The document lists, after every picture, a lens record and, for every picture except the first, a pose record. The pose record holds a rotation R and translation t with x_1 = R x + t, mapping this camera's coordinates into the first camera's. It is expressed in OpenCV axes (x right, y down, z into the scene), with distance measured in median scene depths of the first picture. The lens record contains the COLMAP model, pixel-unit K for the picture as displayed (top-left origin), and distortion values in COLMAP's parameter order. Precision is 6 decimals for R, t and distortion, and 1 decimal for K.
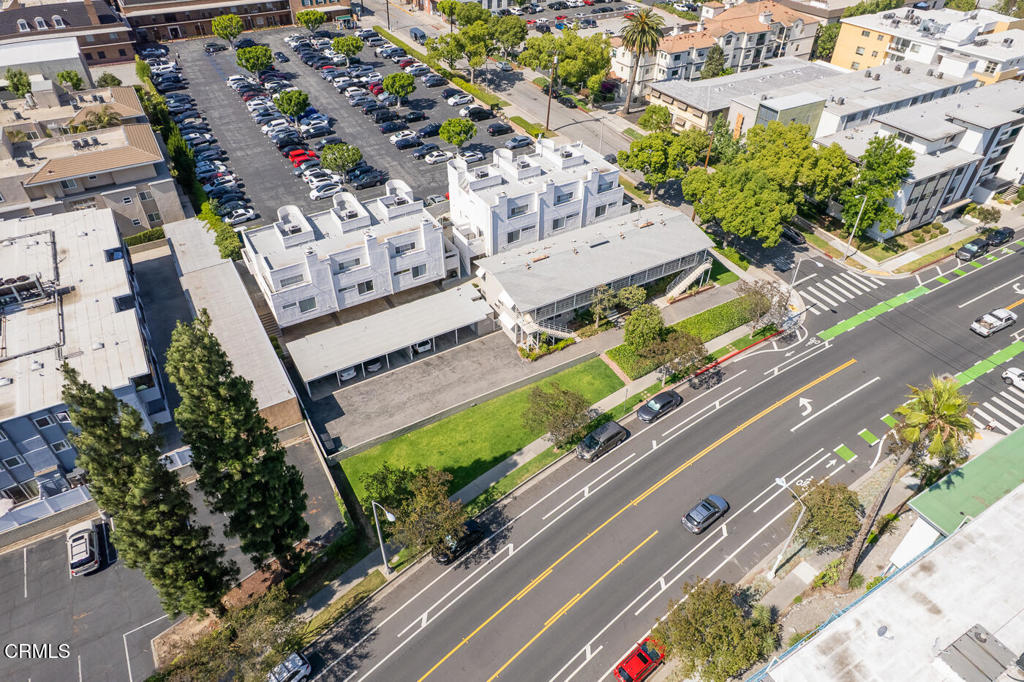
lens RADIAL K [[658.3, 0, 516.1], [0, 658.3, 346.4], [0, 0, 1]] dist [-0.074544, 0.066543]
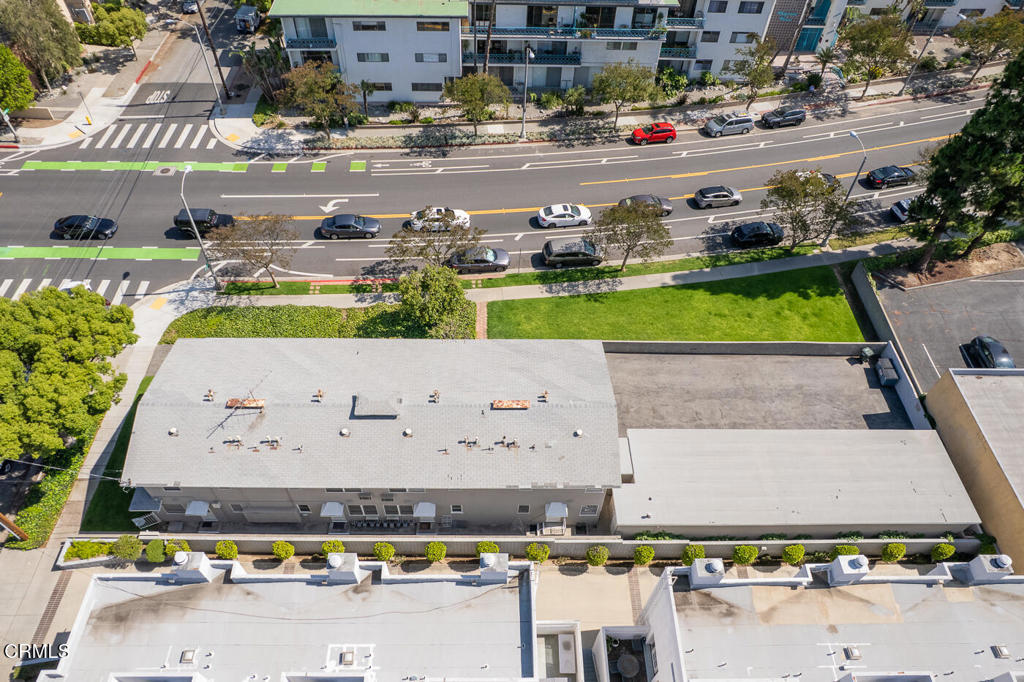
lens RADIAL K [[684.0, 0, 508.1], [0, 684.0, 362.7], [0, 0, 1]] dist [-0.055419, 0.004261]
pose [[-0.867557, -0.407742, 0.284765, -0.093336], [0.296178, 0.036395, 0.954439, -0.609909], [-0.399529, 0.912371, 0.089189, 0.878103]]
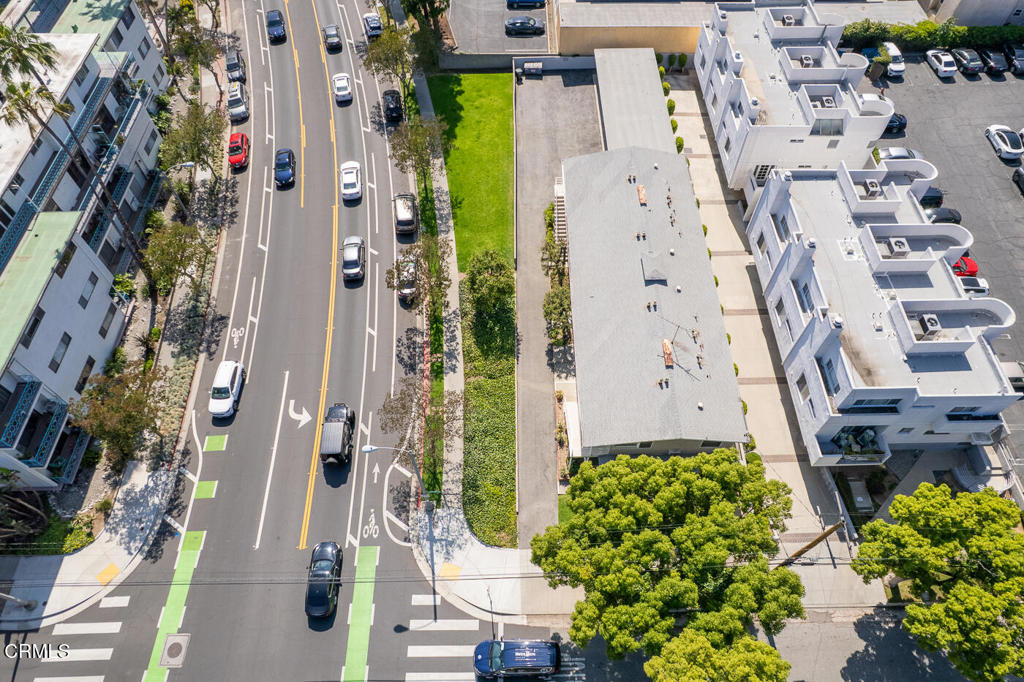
lens RADIAL K [[658.3, 0, 516.1], [0, 658.3, 346.4], [0, 0, 1]] dist [-0.074544, 0.066543]
pose [[-0.500067, 0.718398, -0.483567, 0.542174], [-0.557280, 0.160457, 0.814673, -0.583296], [0.662852, 0.676874, 0.320109, 0.752123]]
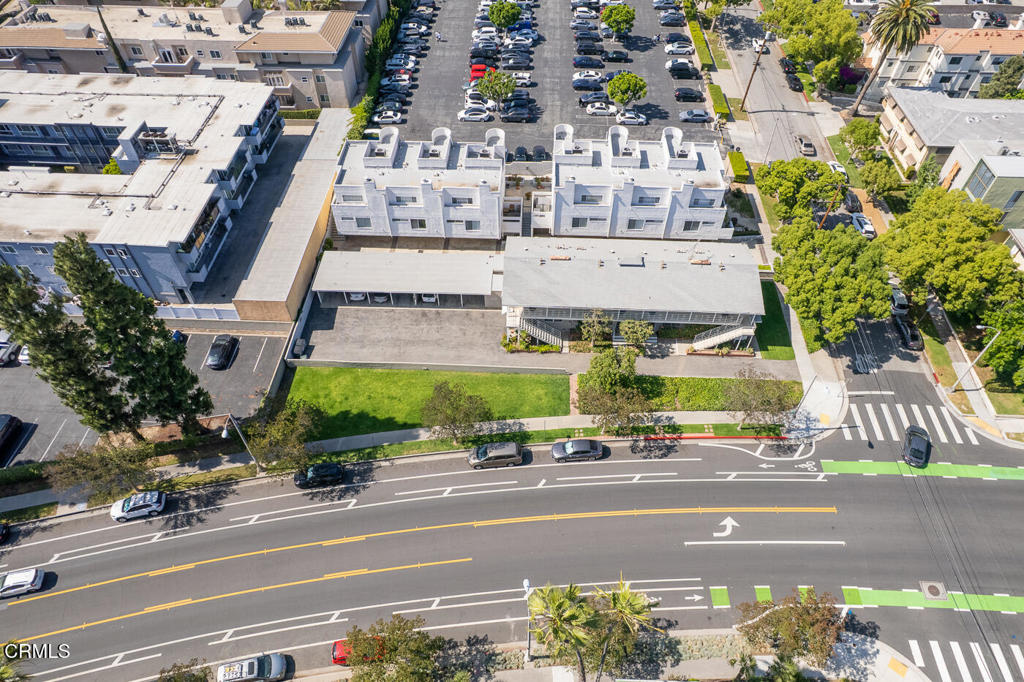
lens RADIAL K [[658.3, 0, 516.1], [0, 658.3, 346.4], [0, 0, 1]] dist [-0.074544, 0.066543]
pose [[0.838397, 0.406778, -0.362797, 0.367669], [-0.344953, 0.911338, 0.224657, -0.200245], [0.422016, -0.063204, 0.904382, 0.083796]]
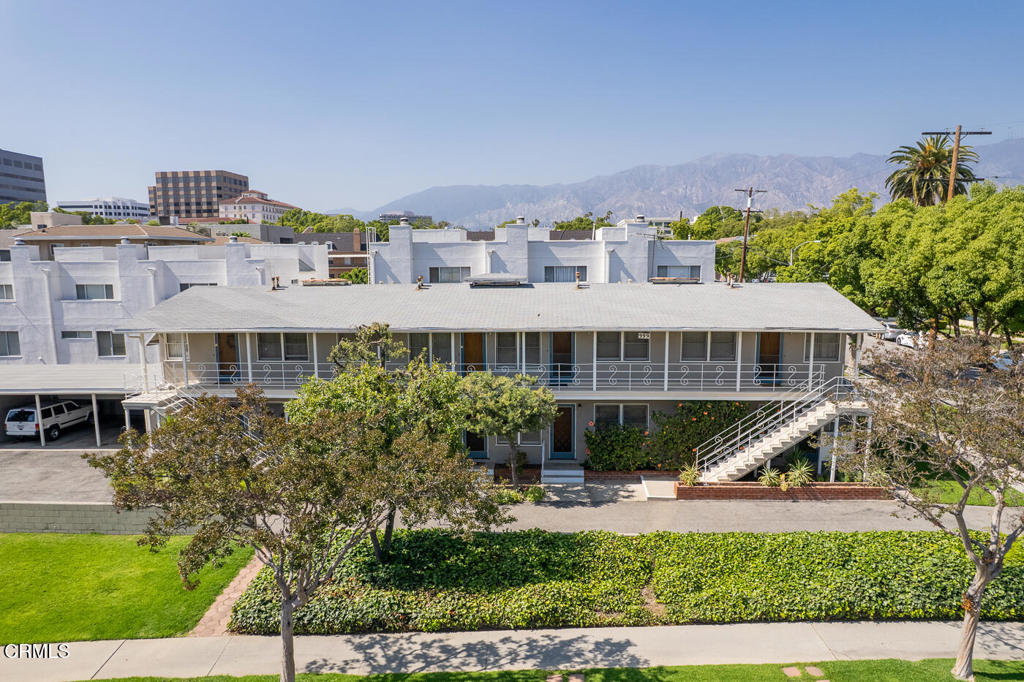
lens RADIAL K [[686.6, 0, 517.2], [0, 686.6, 351.4], [0, 0, 1]] dist [-0.077779, 0.073189]
pose [[0.828232, 0.063229, -0.556807, 0.343785], [-0.348331, 0.836428, -0.423148, 0.031282], [0.438973, 0.544418, 0.714781, 0.742448]]
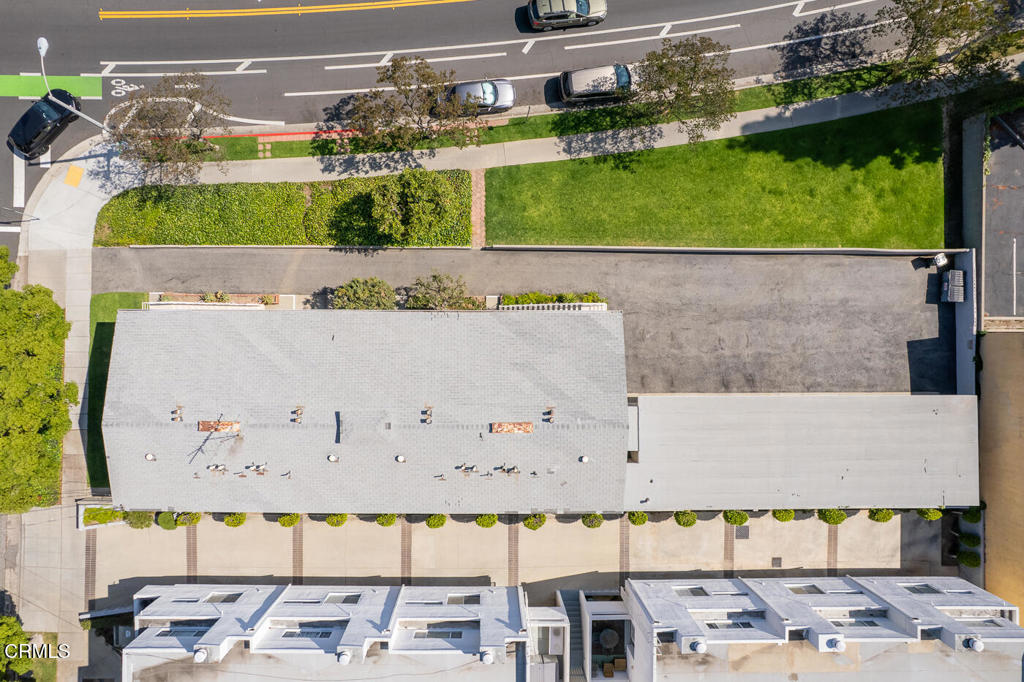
lens RADIAL K [[674.4, 0, 496.1], [0, 674.4, 339.2], [0, 0, 1]] dist [-0.079541, 0.059073]
pose [[-0.860092, -0.509766, -0.019508, 0.083397], [0.313150, -0.557772, 0.768653, -0.440608], [-0.402714, 0.655003, 0.639369, 0.631118]]
